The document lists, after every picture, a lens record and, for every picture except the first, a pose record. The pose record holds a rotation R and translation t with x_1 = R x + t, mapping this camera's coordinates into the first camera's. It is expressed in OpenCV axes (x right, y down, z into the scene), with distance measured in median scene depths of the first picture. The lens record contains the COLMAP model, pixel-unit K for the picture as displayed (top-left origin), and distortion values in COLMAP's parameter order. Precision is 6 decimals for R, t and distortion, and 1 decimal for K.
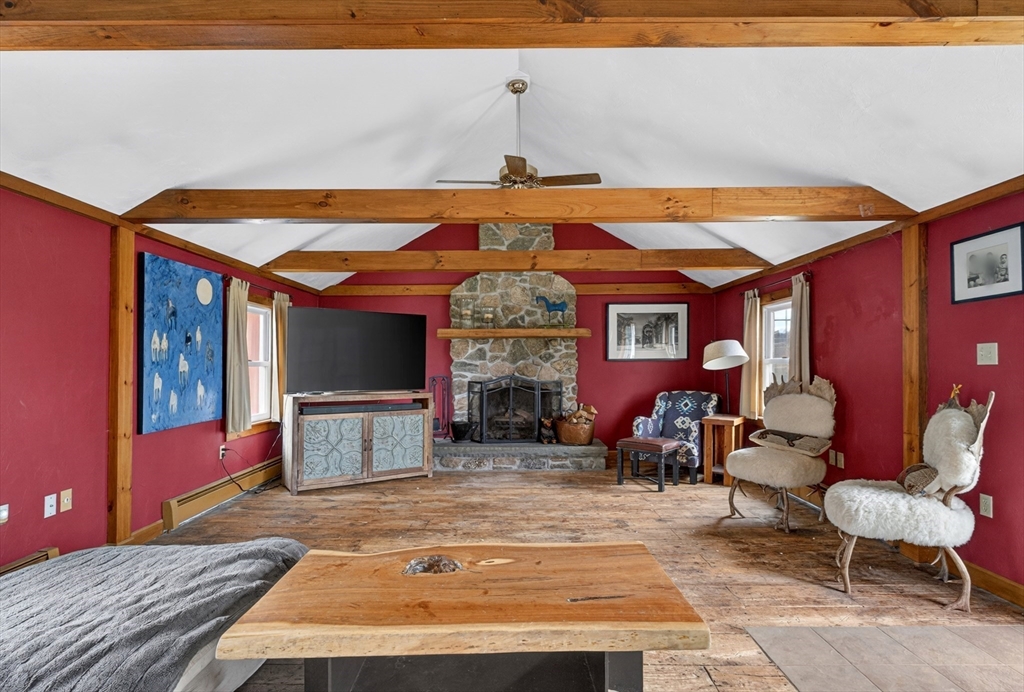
lens RADIAL K [[479.9, 0, 512.0], [0, 479.9, 358.9], [0, 0, 1]] dist [0.001035, -0.000110]
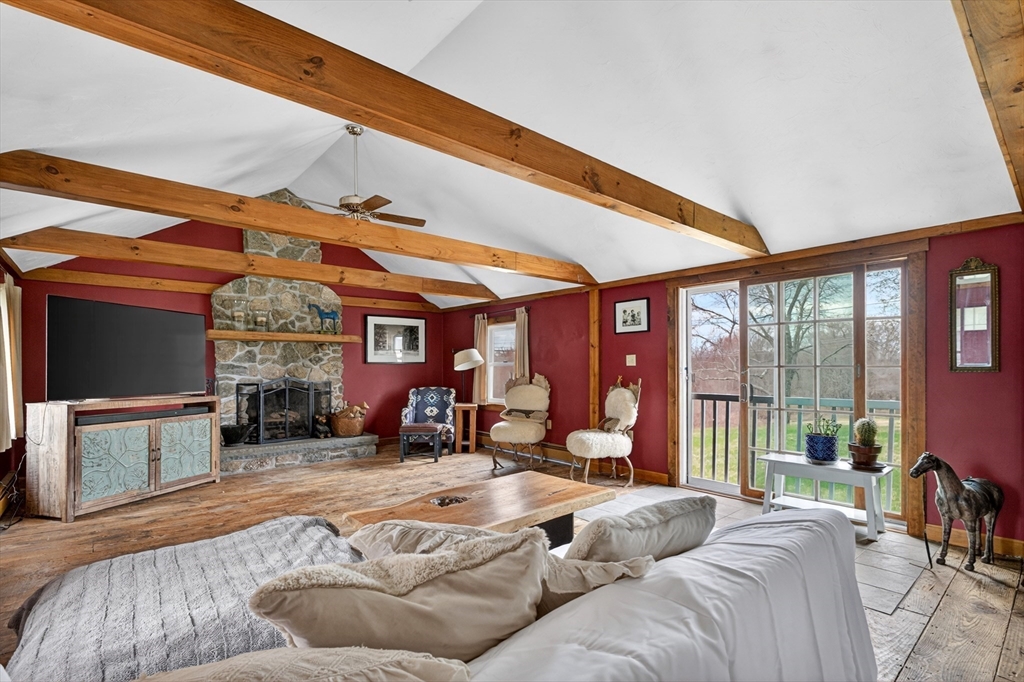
lens RADIAL K [[421.0, 0, 506.6], [0, 421.0, 365.6], [0, 0, 1]] dist [-0.000428, 0.000109]
pose [[0.791039, 0.000905, 0.611765, -0.199055], [-0.004760, 0.999978, 0.004676, 0.002630], [-0.611747, -0.006611, 0.791026, -0.029052]]
